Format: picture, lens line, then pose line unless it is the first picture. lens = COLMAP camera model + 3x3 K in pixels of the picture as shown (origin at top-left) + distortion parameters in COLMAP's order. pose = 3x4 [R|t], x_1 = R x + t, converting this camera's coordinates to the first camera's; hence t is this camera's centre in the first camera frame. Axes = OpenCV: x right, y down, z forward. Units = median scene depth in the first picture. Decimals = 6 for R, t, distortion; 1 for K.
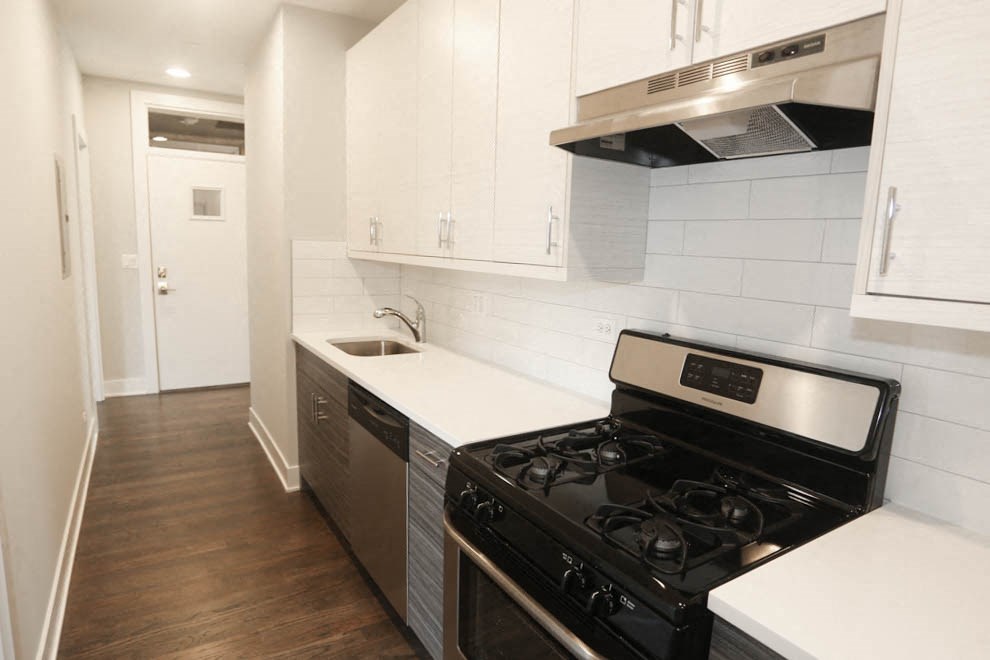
lens RADIAL K [[525.5, 0, 483.7], [0, 525.5, 328.1], [0, 0, 1]] dist [-0.071615, 0.036631]
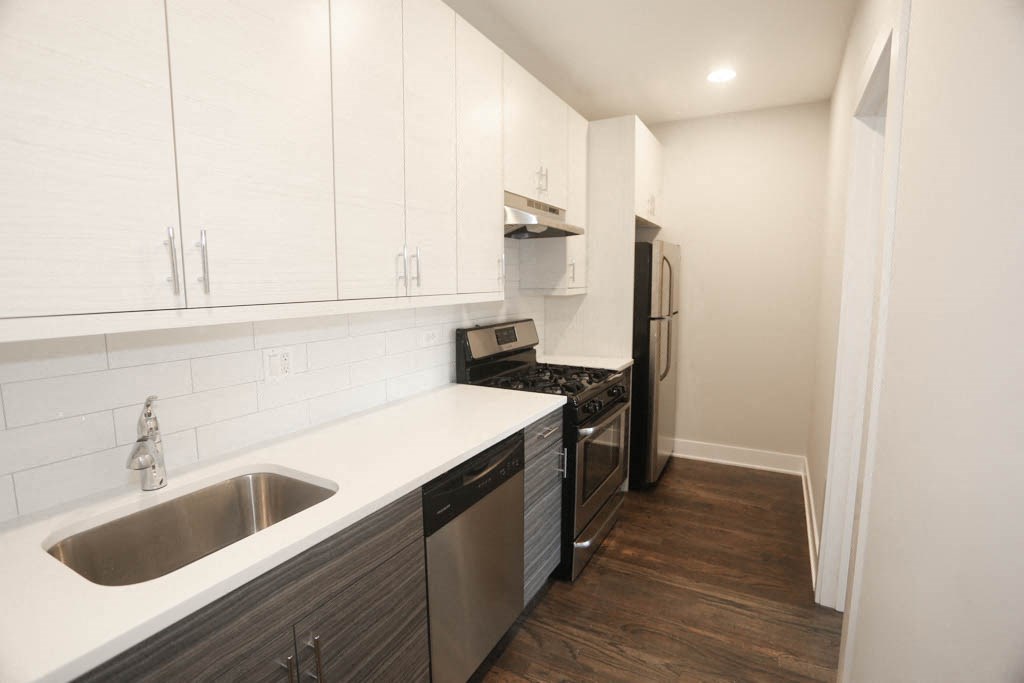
lens RADIAL K [[543.6, 0, 500.3], [0, 543.6, 339.5], [0, 0, 1]] dist [-0.071615, 0.036631]
pose [[-0.467638, -0.136003, 0.873394, -1.334838], [0.122222, 0.968652, 0.216277, -0.336732], [-0.875429, 0.207887, -0.436356, 1.769922]]
